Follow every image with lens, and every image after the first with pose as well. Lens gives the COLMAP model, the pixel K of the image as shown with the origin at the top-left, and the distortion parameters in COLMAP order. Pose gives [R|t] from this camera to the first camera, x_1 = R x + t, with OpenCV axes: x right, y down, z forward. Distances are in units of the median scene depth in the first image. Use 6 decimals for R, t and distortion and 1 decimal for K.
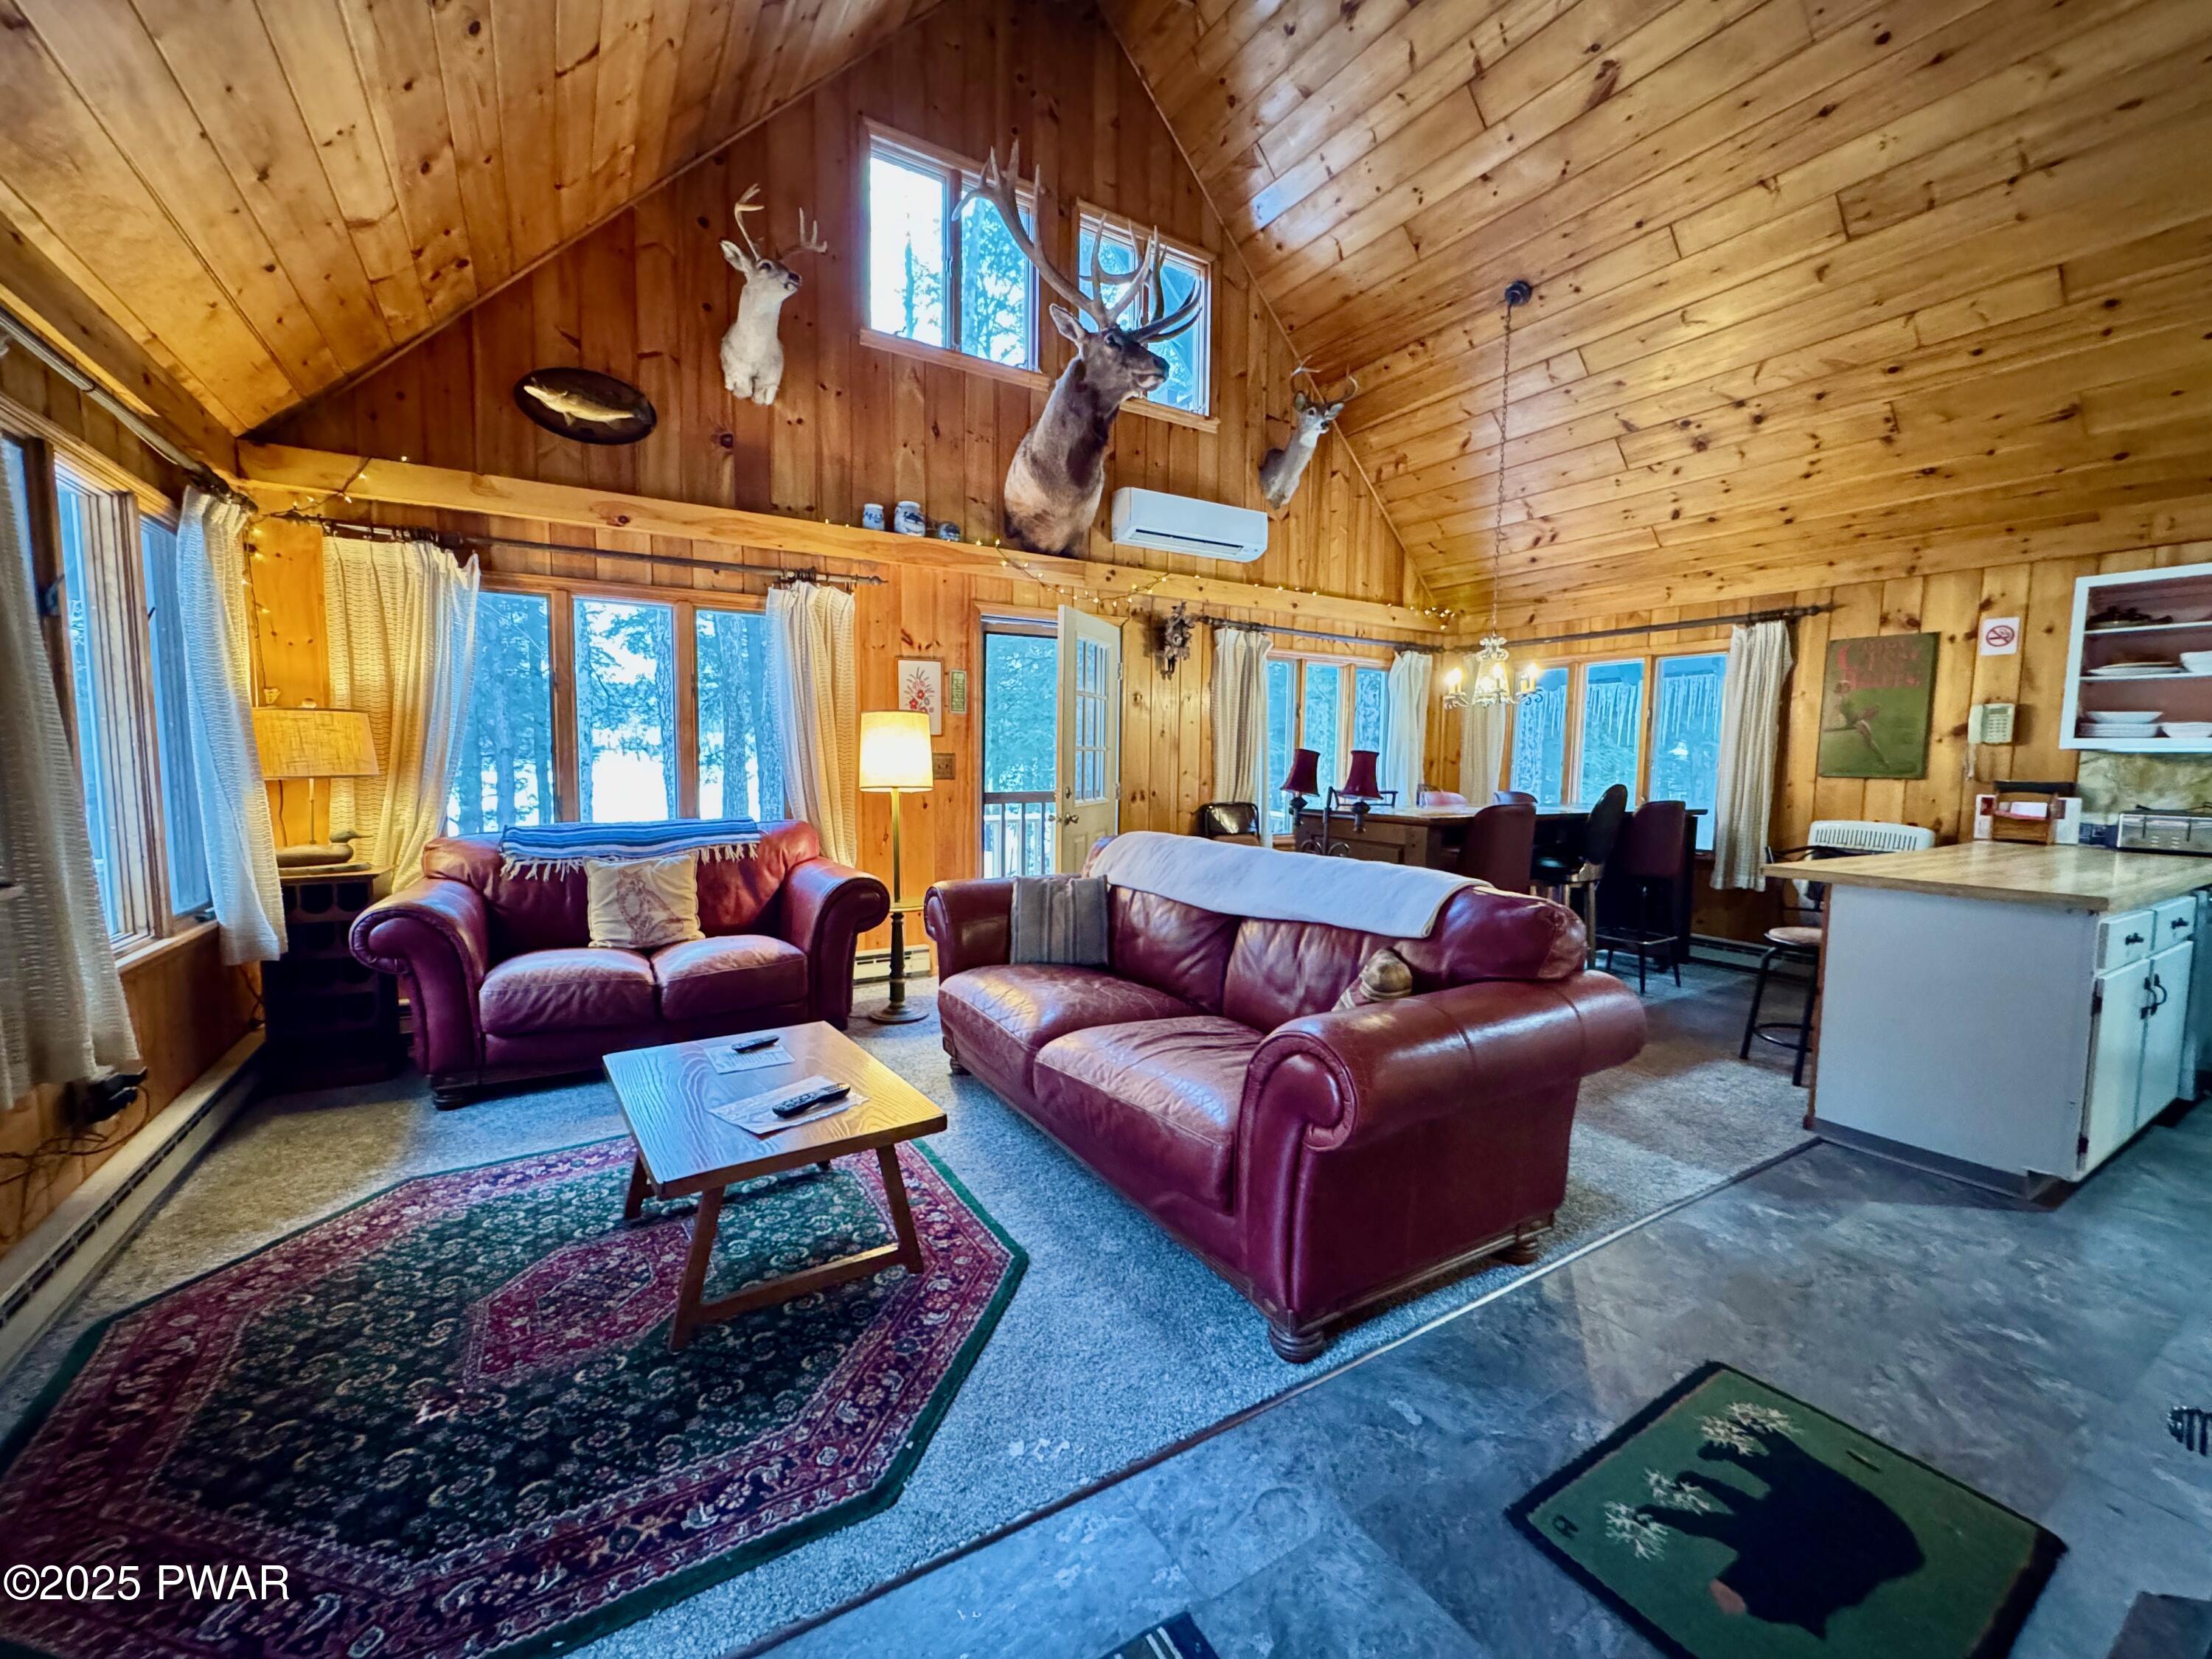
lens RADIAL K [[896.5, 0, 1102.3], [0, 896.5, 827.1], [0, 0, 1]] dist [-0.001372, -0.000086]
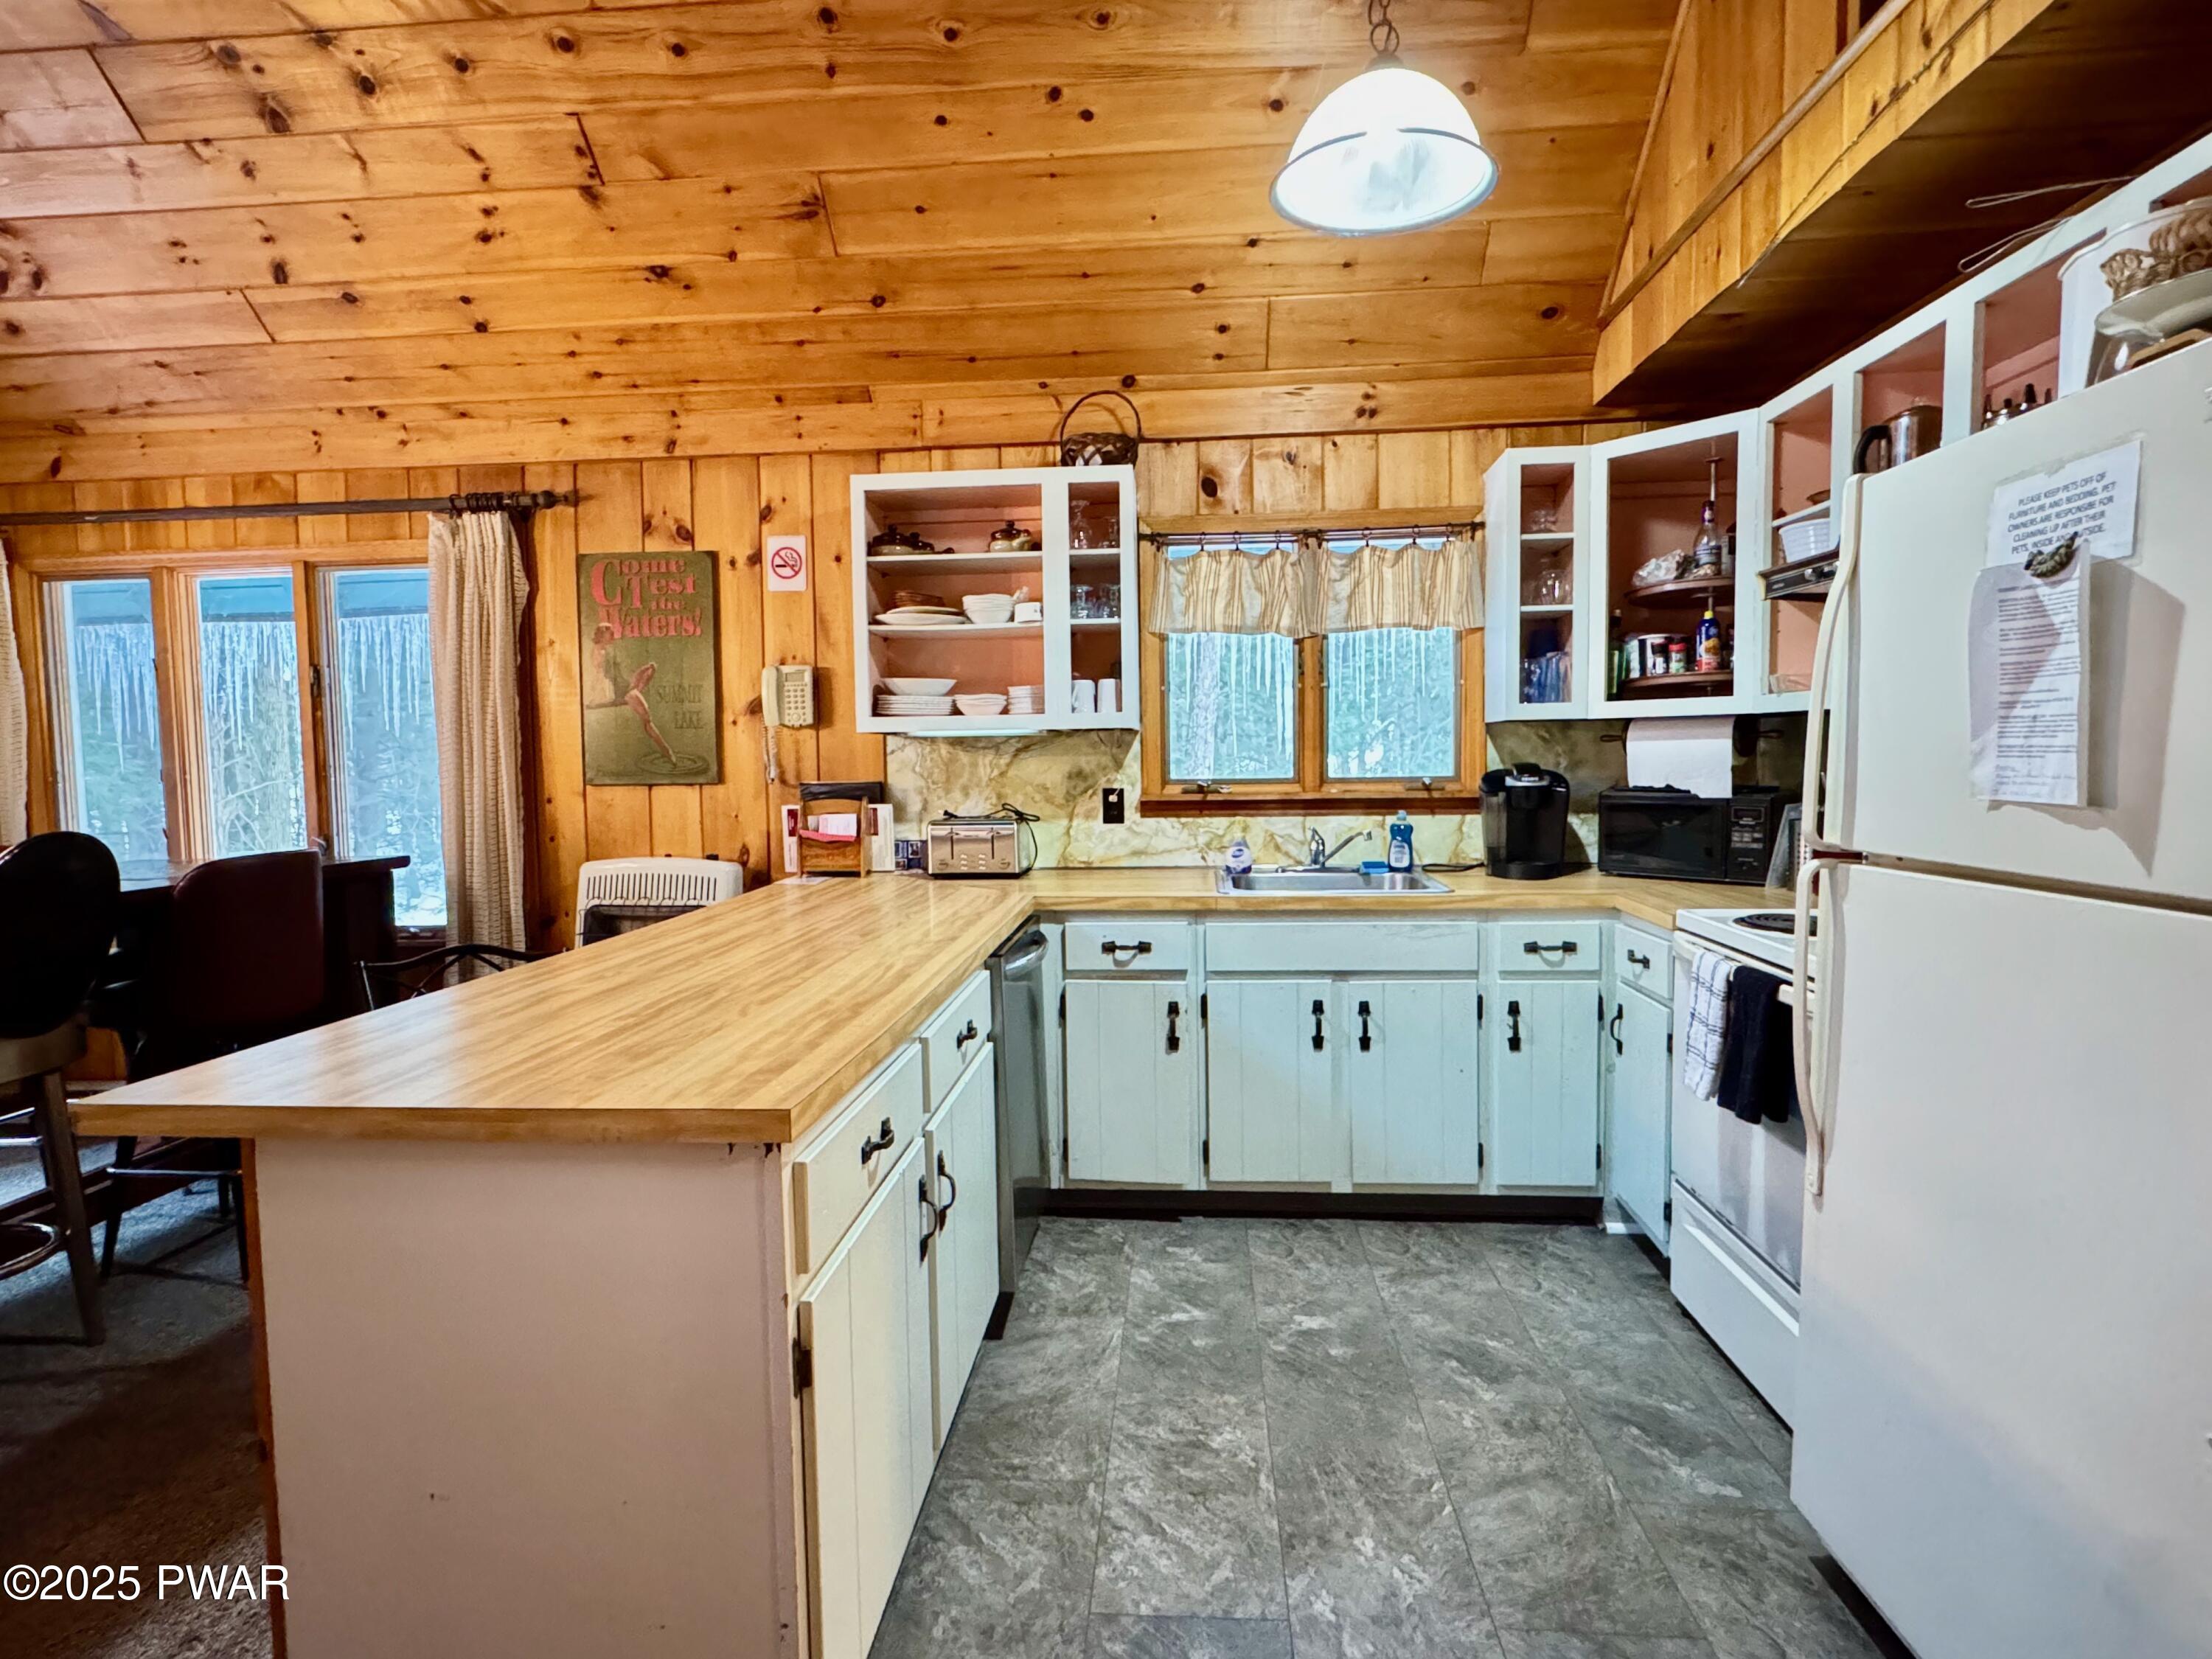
lens RADIAL K [[1158.9, 0, 1101.8], [0, 1158.9, 826.2], [0, 0, 1]] dist [-0.000174, 0.000682]
pose [[0.590395, -0.075480, 0.803577, 0.419218], [0.087572, 0.995730, 0.029188, -0.024196], [-0.802349, 0.053138, 0.594484, 0.302939]]
